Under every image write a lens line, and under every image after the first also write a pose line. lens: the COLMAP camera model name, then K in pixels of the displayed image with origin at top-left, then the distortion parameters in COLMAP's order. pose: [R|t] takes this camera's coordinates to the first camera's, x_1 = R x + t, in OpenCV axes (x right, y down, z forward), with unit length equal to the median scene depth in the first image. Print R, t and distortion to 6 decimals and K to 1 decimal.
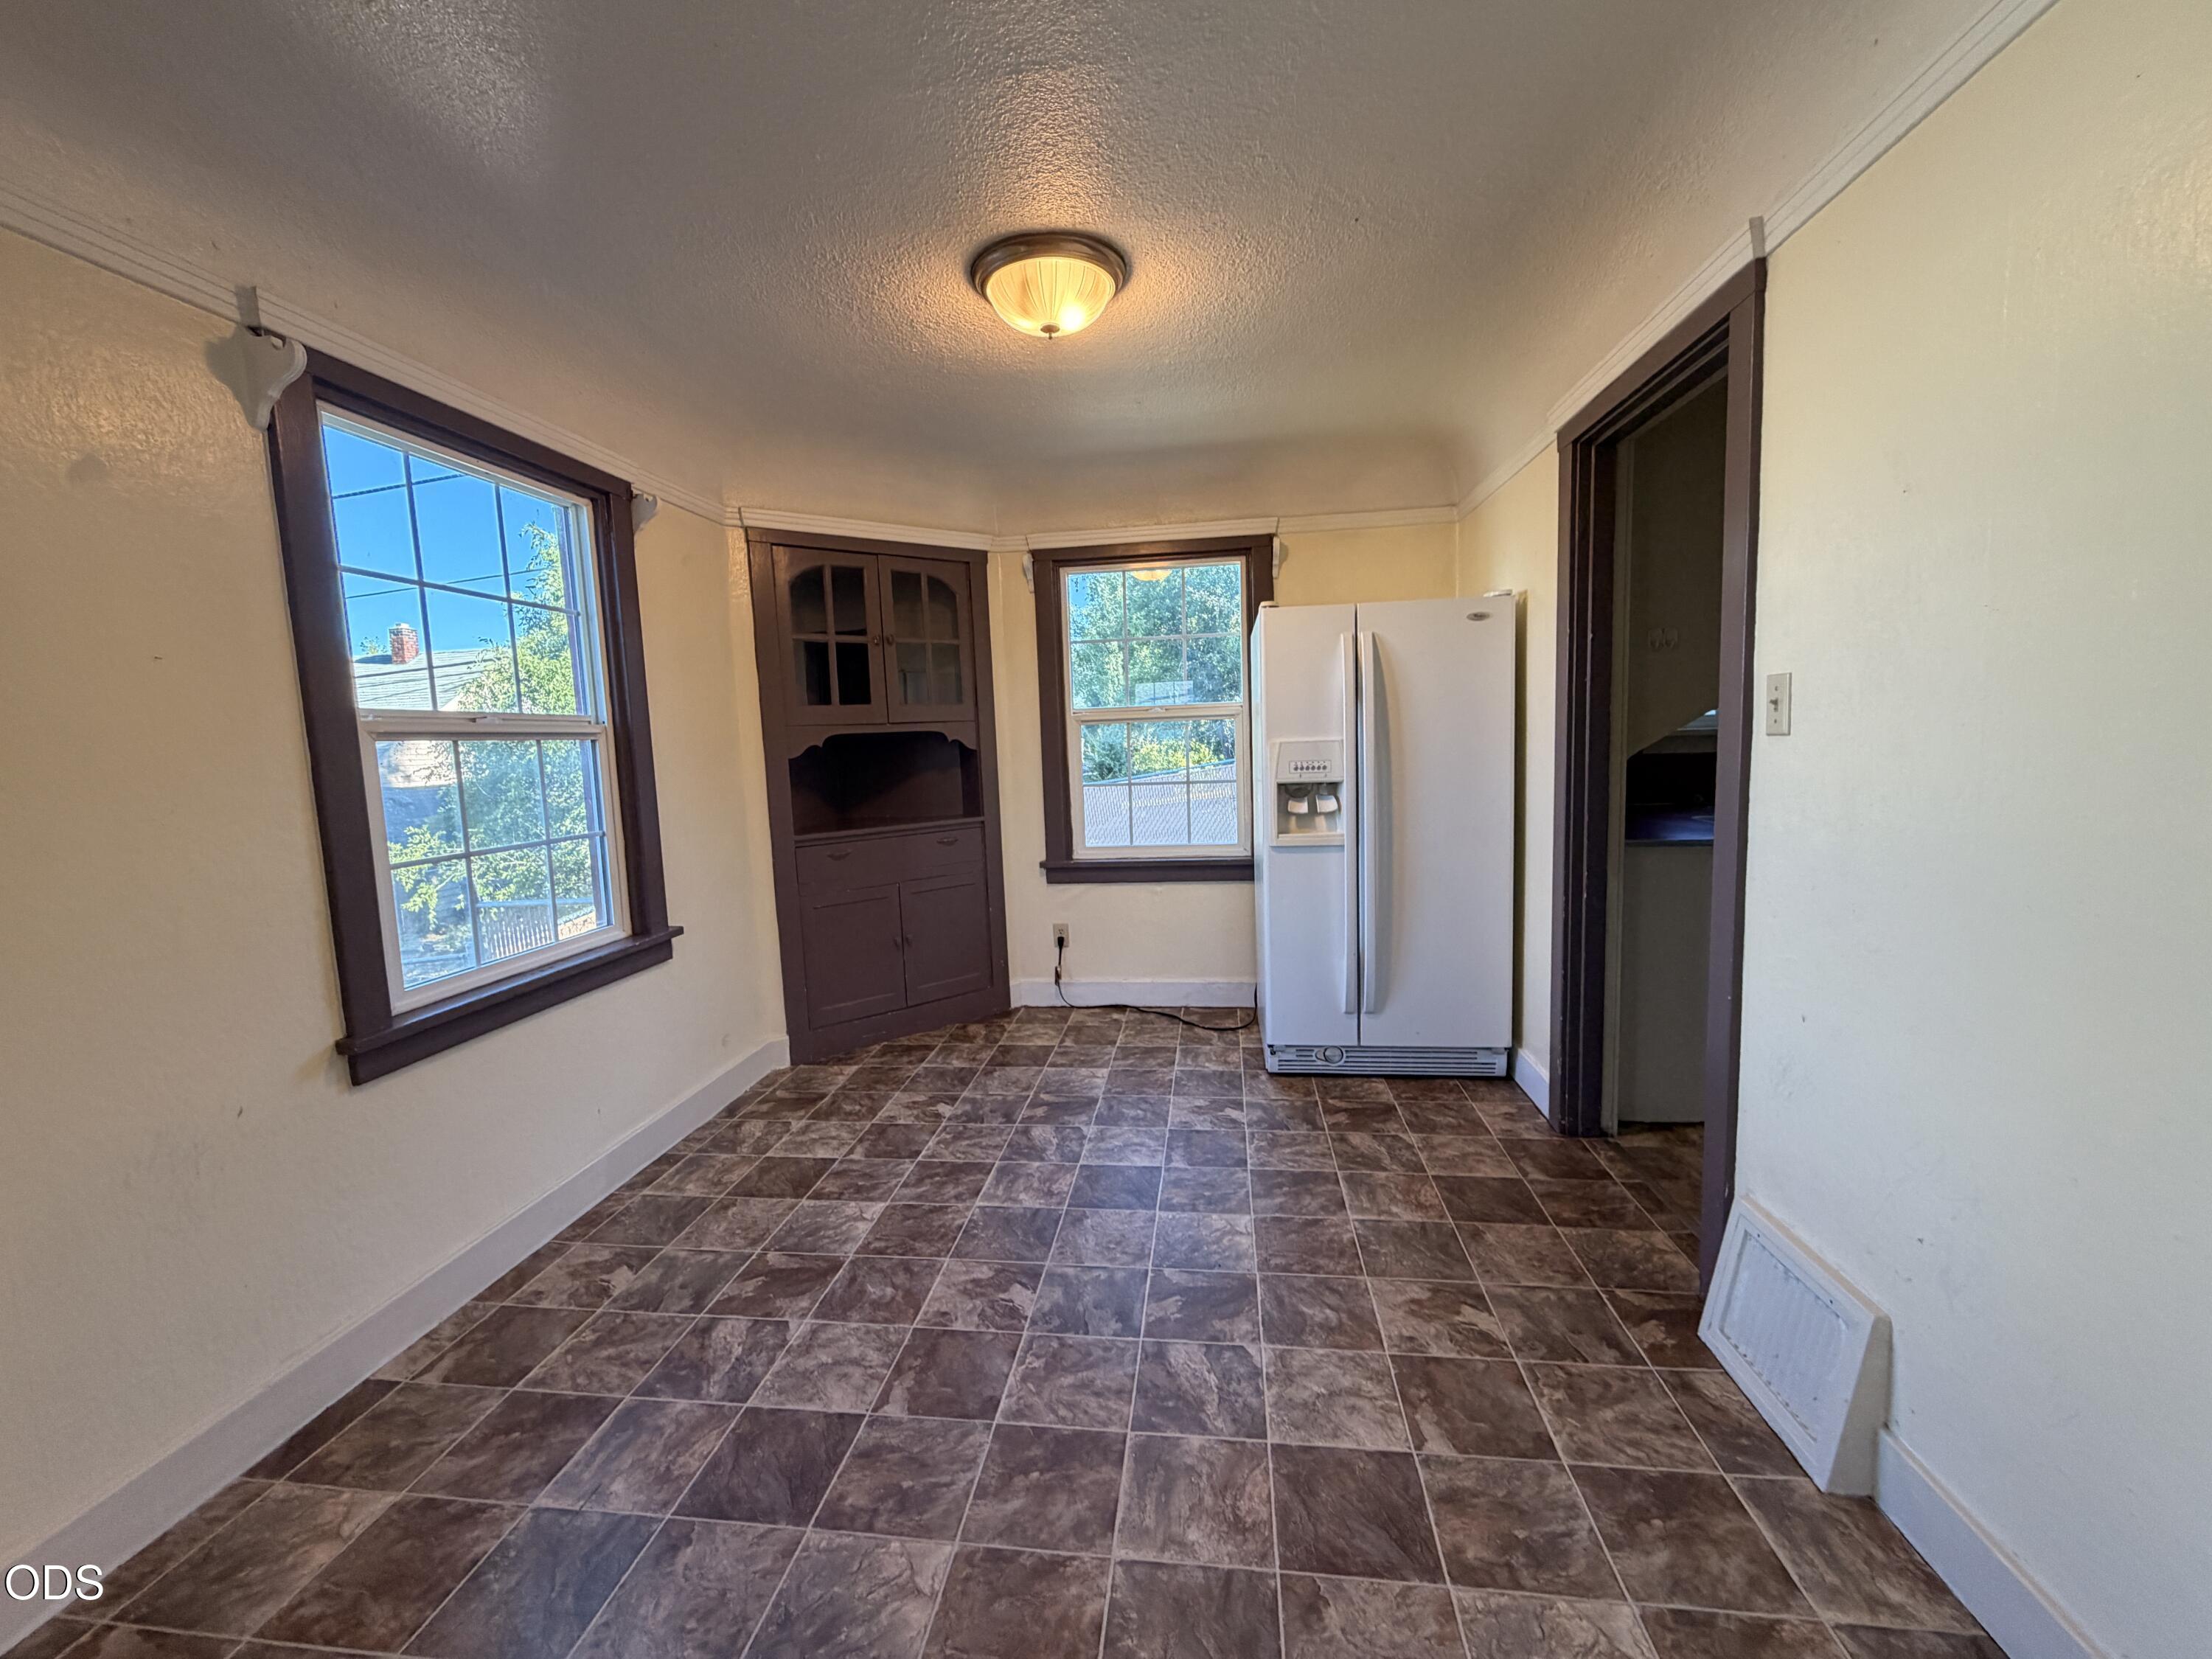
lens RADIAL K [[889.0, 0, 1103.4], [0, 889.0, 842.2], [0, 0, 1]] dist [0.000354, 0.000016]
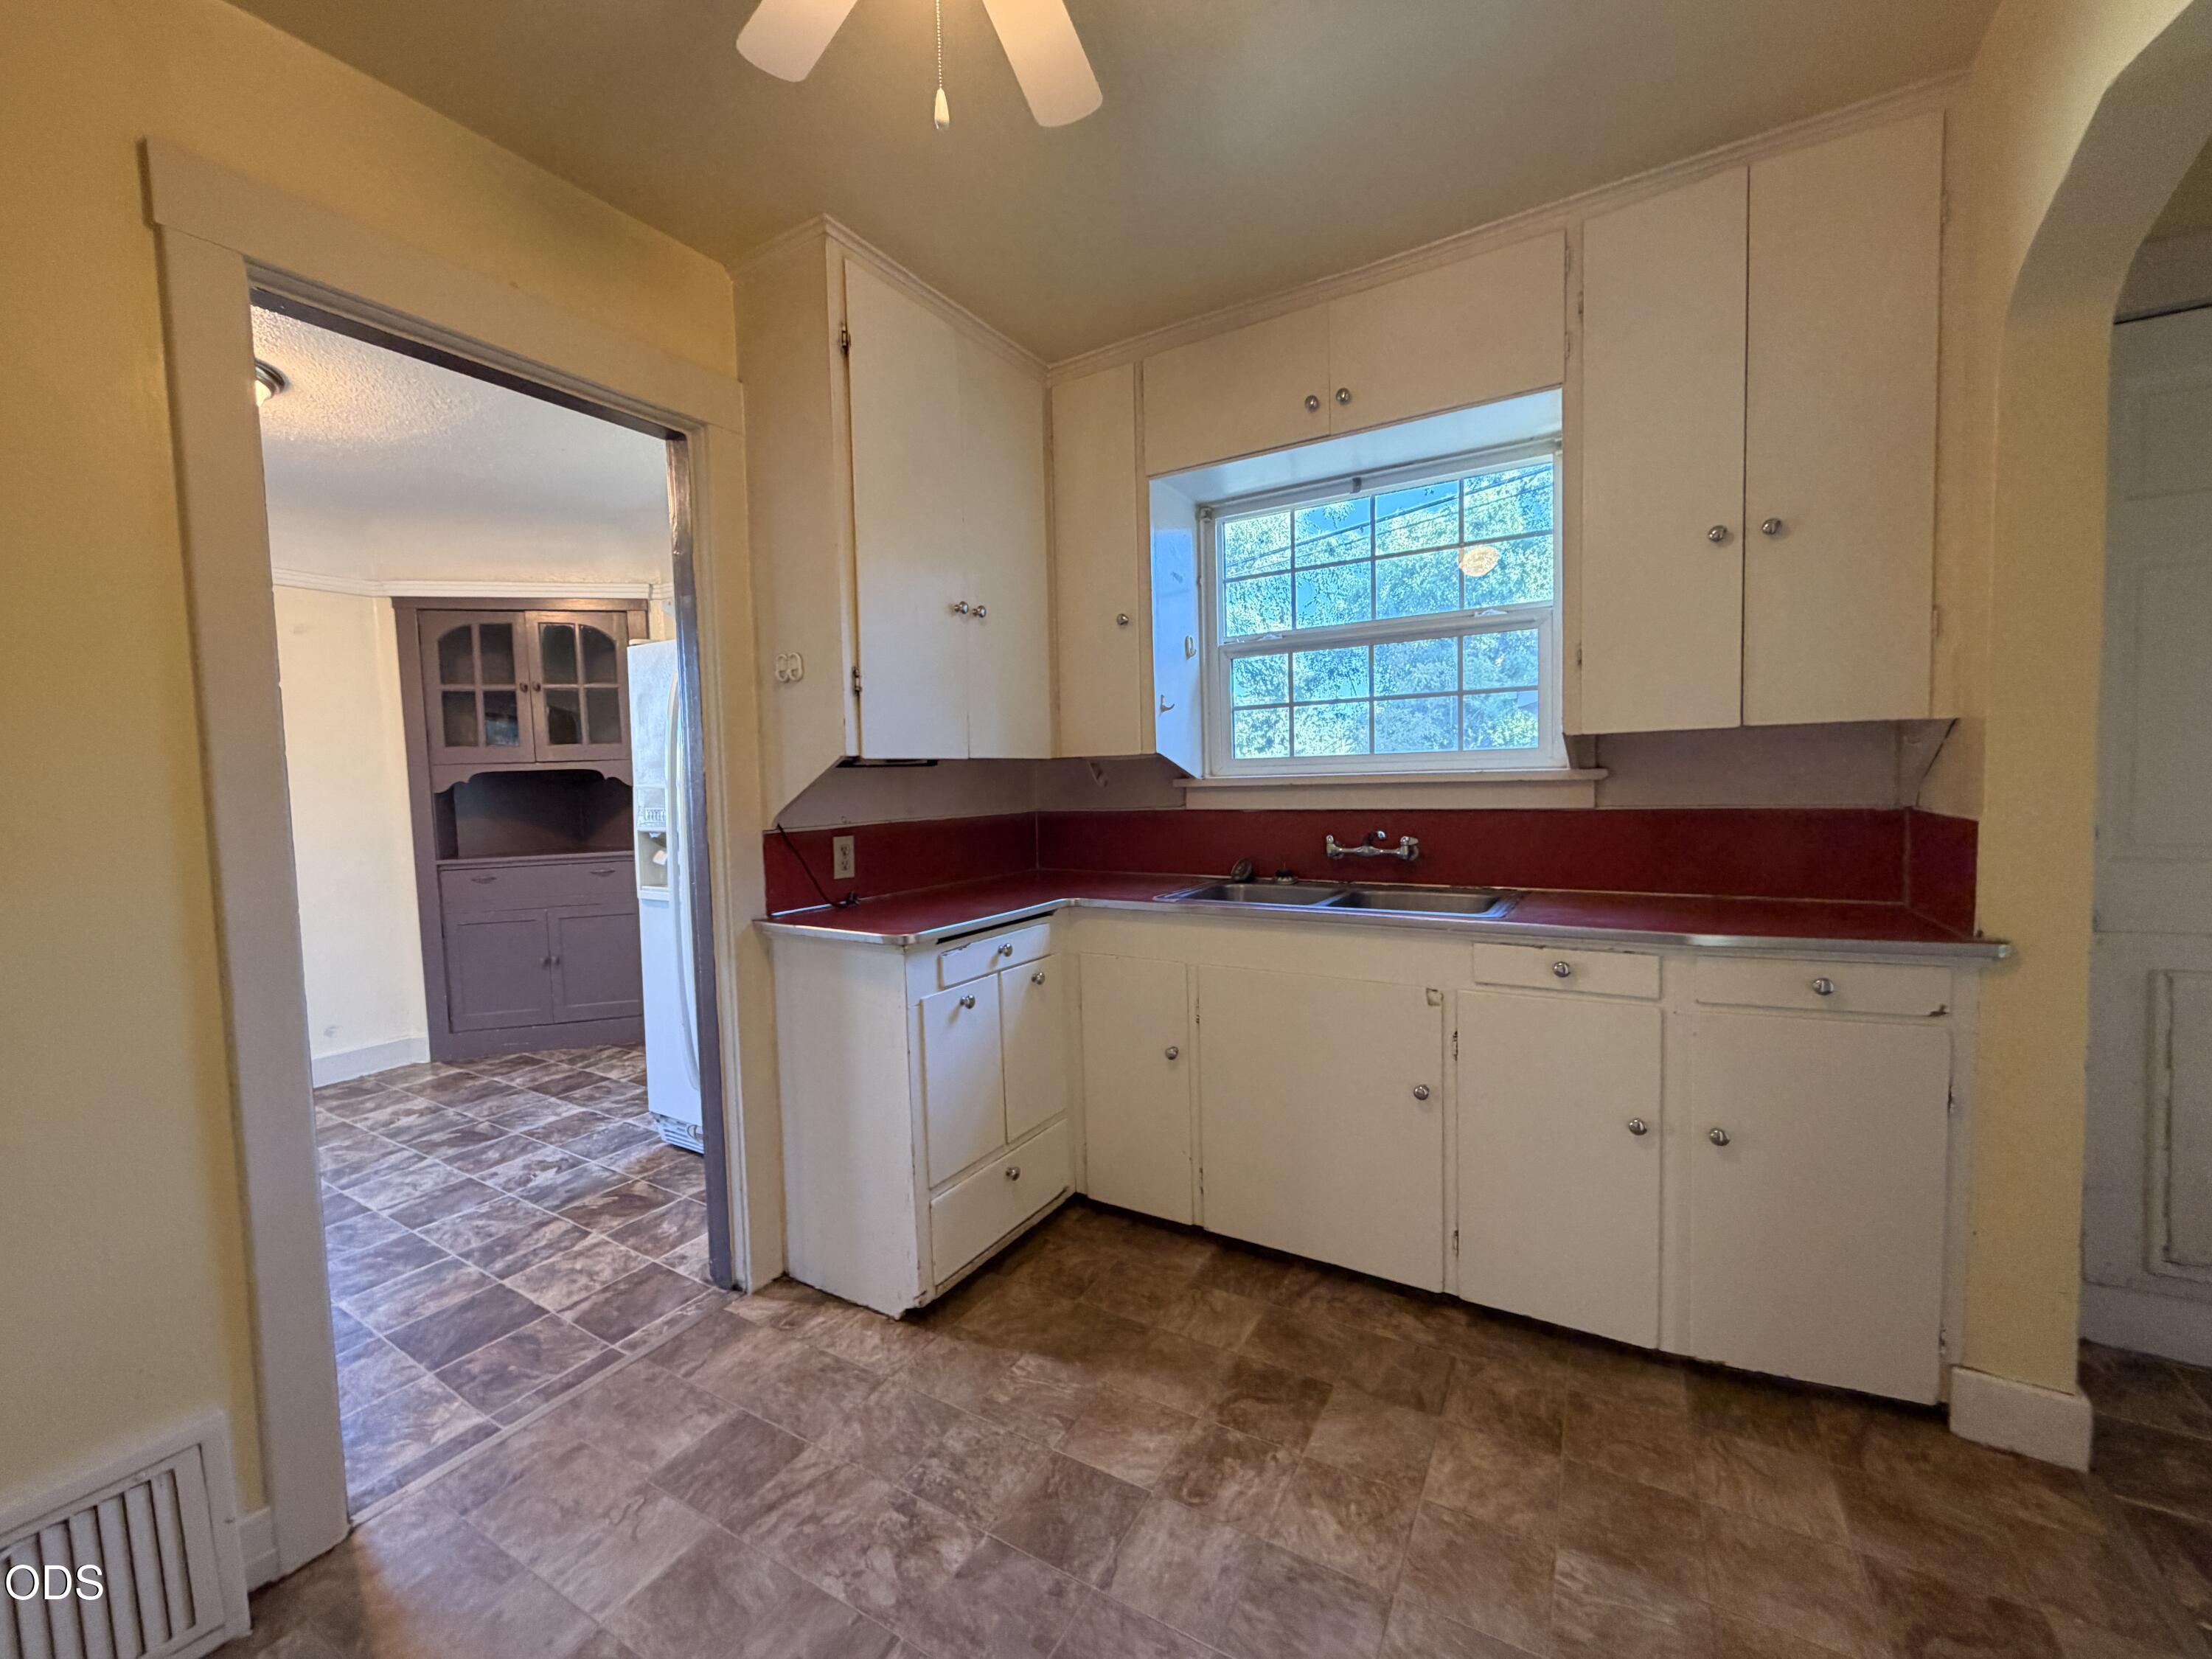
lens RADIAL K [[889.0, 0, 1101.8], [0, 889.0, 829.1], [0, 0, 1]] dist [0.000354, 0.000016]
pose [[0.912571, 0.039622, -0.406994, 0.891078], [-0.062495, 0.997116, -0.043056, -0.048739], [0.404114, 0.064727, 0.912415, 0.297000]]
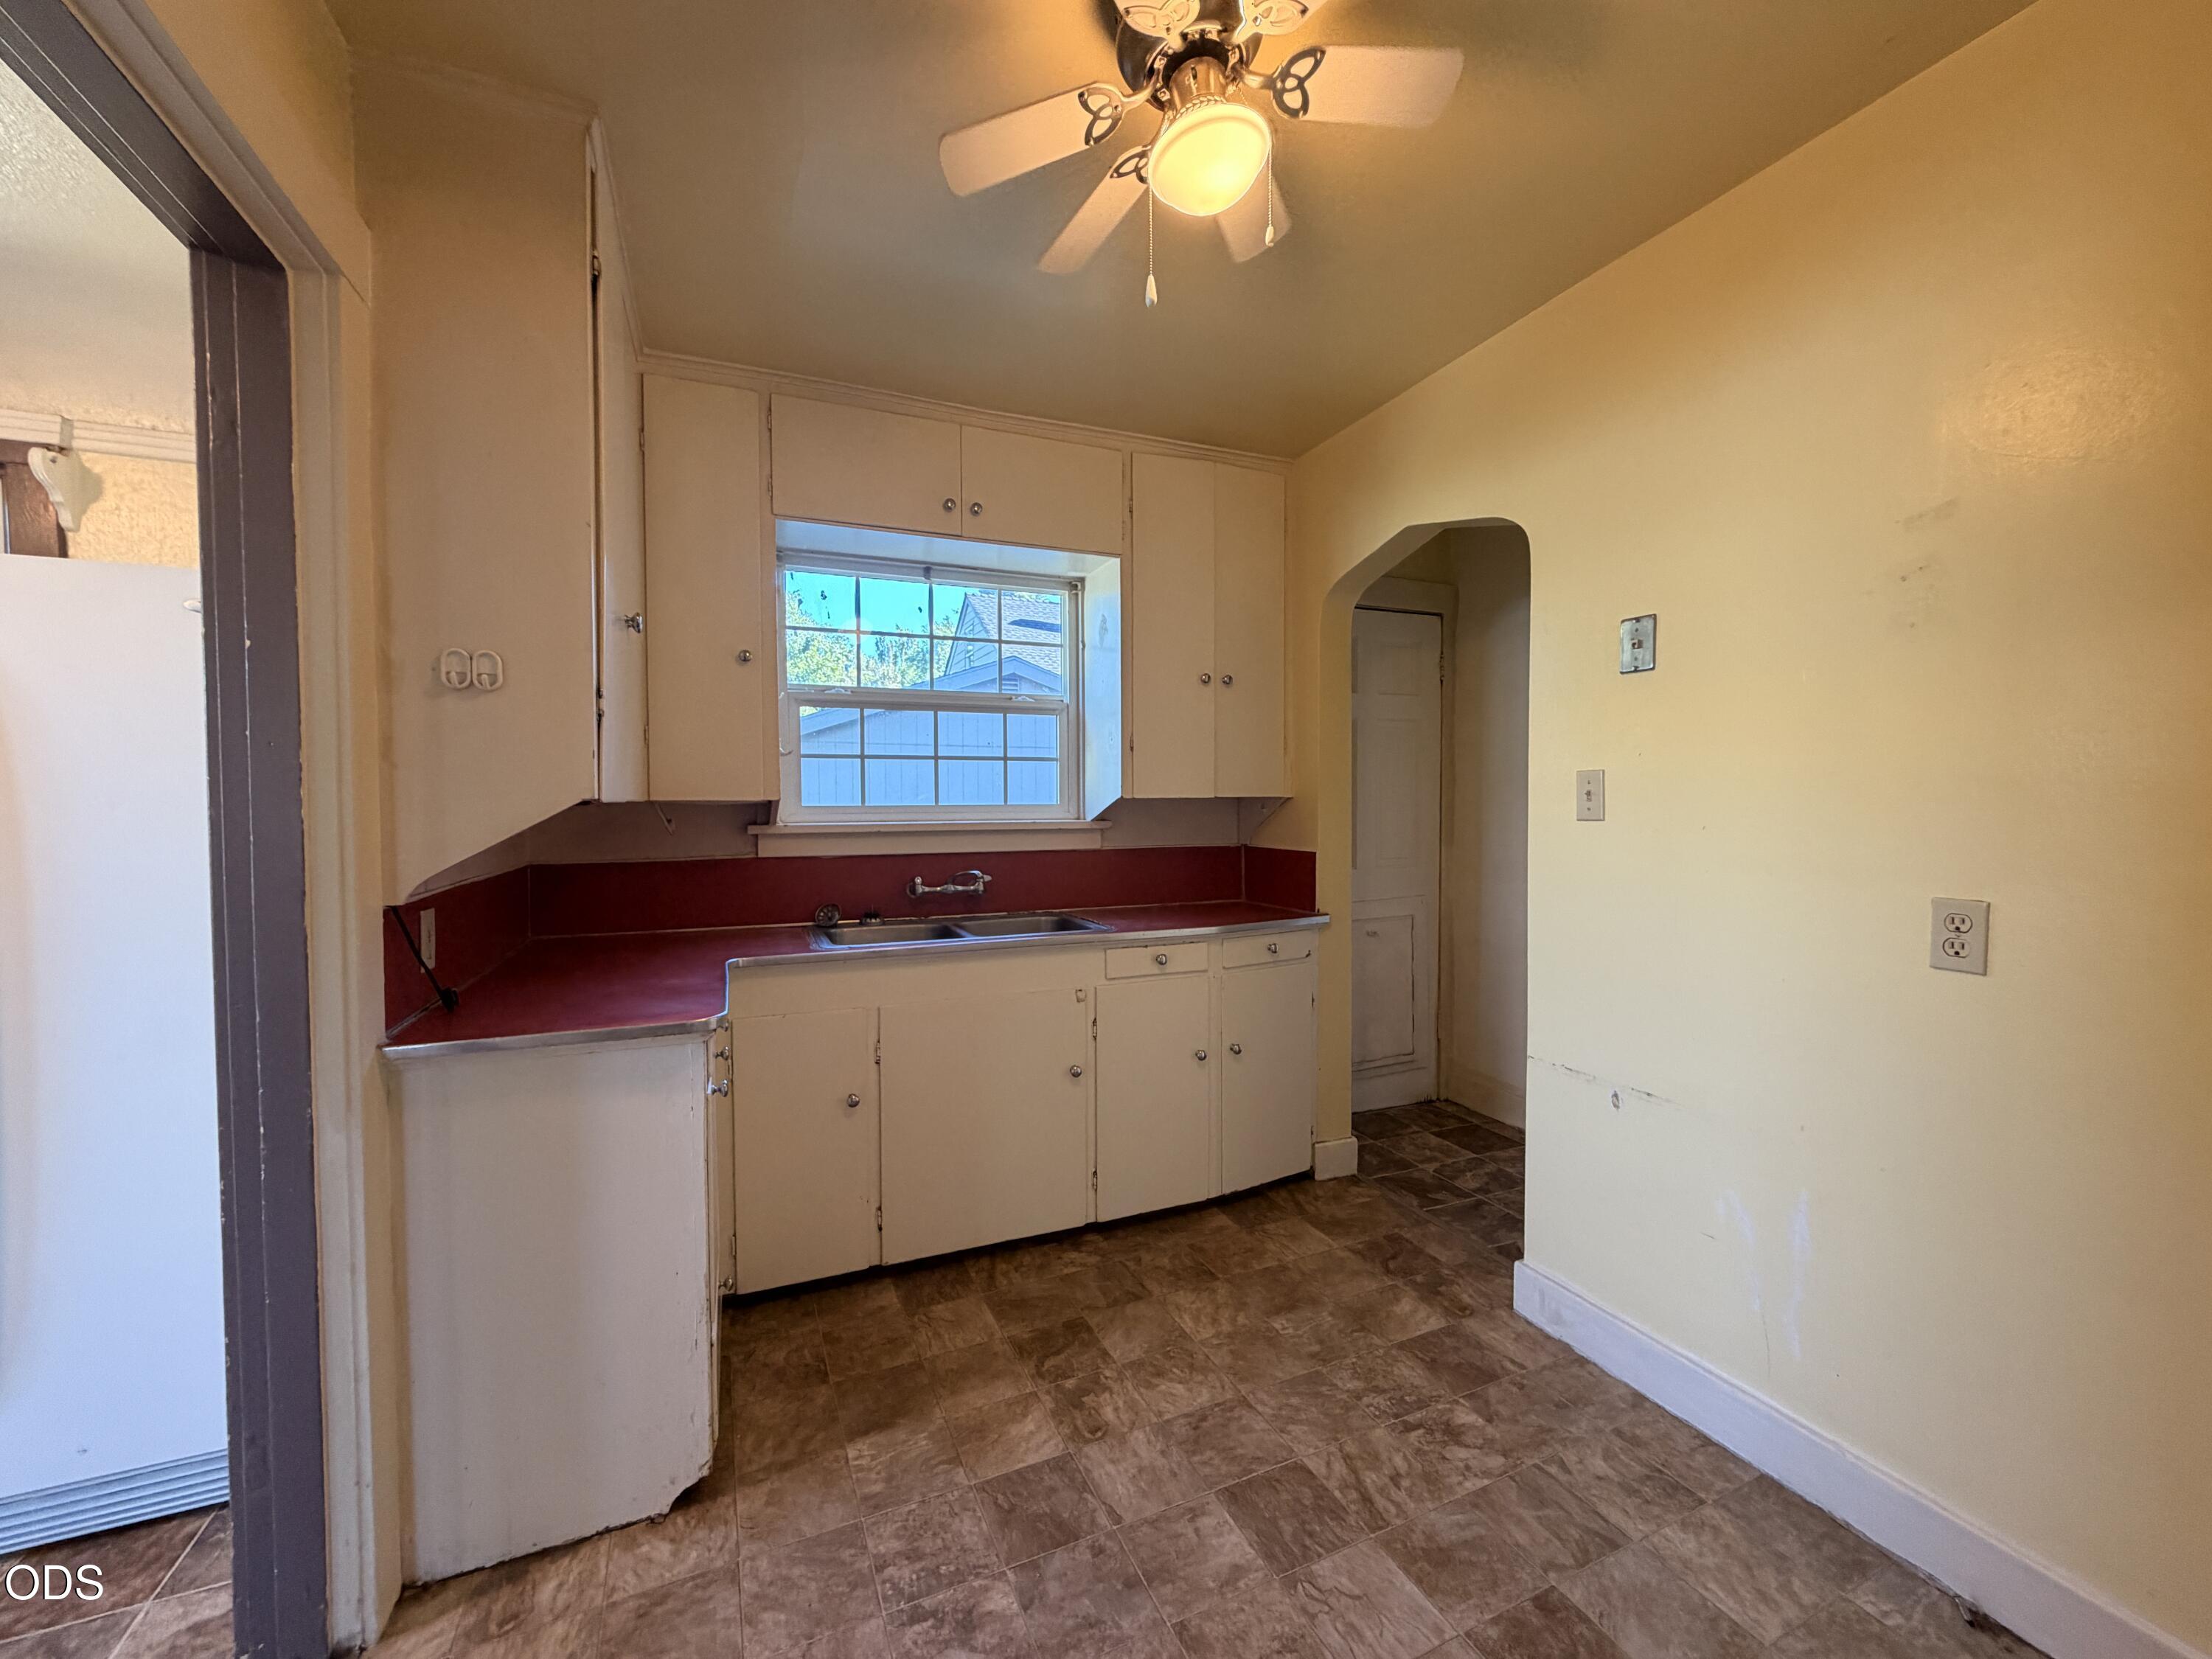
lens RADIAL K [[889.0, 0, 1105.4], [0, 889.0, 826.4], [0, 0, 1]] dist [0.000354, 0.000016]
pose [[0.859831, 0.023278, 0.510047, 0.643263], [0.033902, 0.994153, -0.102524, -0.045296], [-0.509451, 0.105445, 0.854014, 0.267115]]
